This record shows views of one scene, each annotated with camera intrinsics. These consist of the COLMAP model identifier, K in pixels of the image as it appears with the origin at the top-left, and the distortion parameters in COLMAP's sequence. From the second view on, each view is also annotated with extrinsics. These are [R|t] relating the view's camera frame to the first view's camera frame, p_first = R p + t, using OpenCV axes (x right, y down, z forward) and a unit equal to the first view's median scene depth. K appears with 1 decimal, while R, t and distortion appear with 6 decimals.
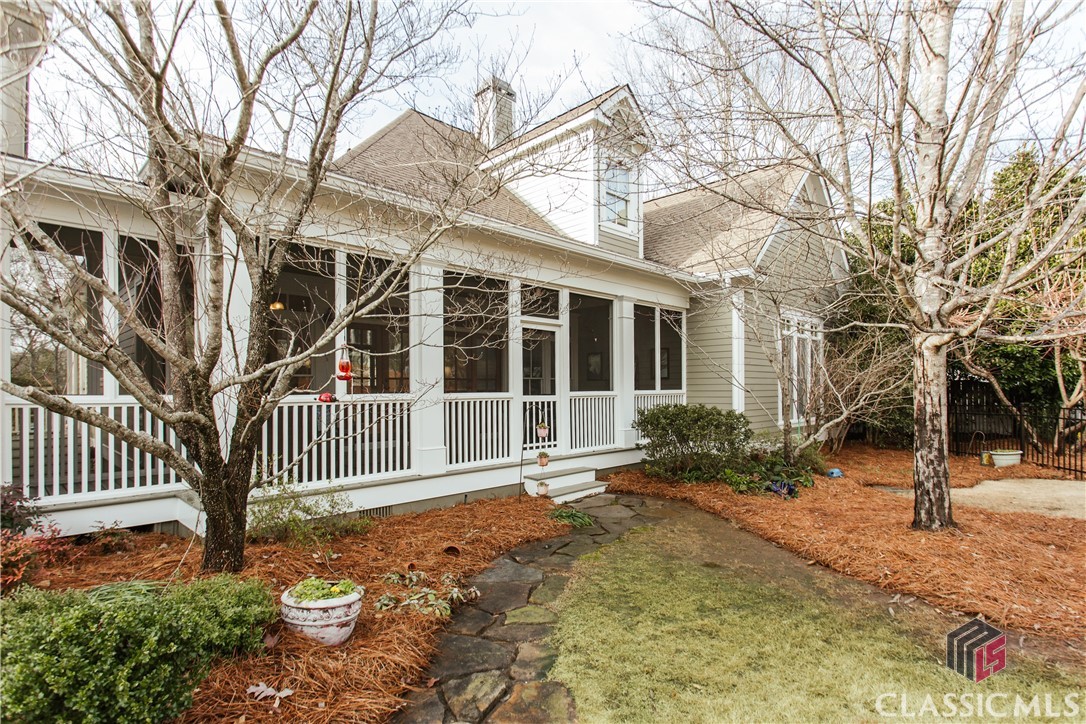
lens RADIAL K [[537.8, 0, 542.4], [0, 537.8, 383.7], [0, 0, 1]] dist [0.001022, 0.000068]
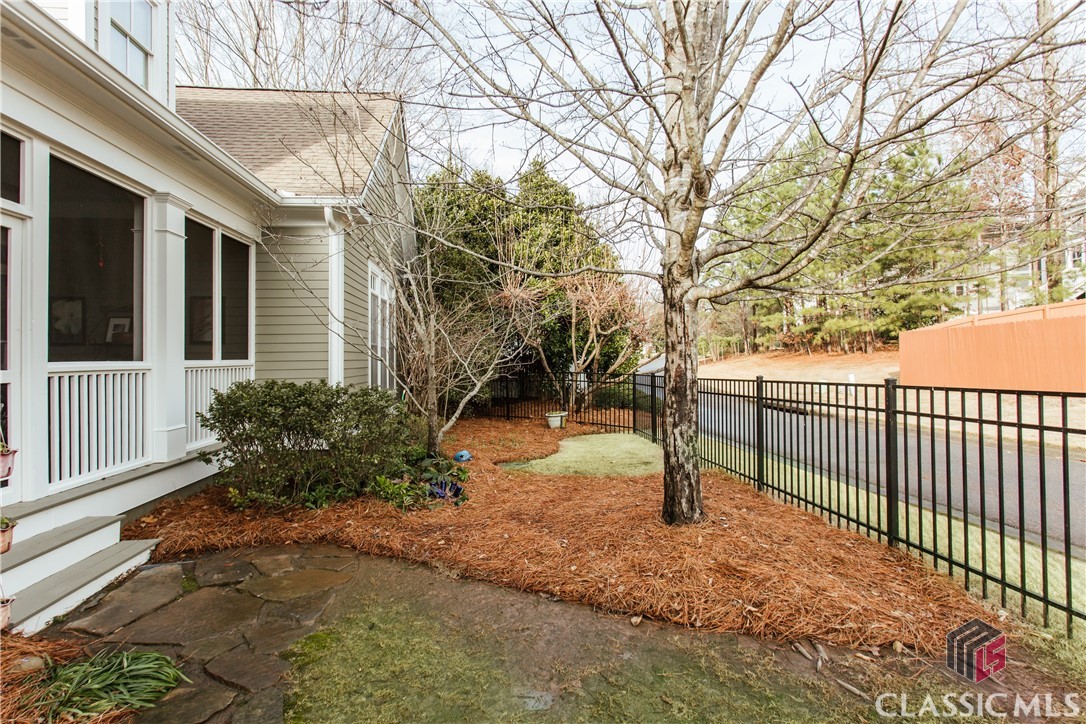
lens RADIAL K [[538.7, 0, 540.3], [0, 538.7, 345.5], [0, 0, 1]] dist [0.004661, 0.000671]
pose [[0.637987, 0.017413, 0.769850, -0.040192], [0.000567, 0.999733, -0.023082, 0.011978], [-0.770047, 0.015163, 0.637807, 0.377735]]
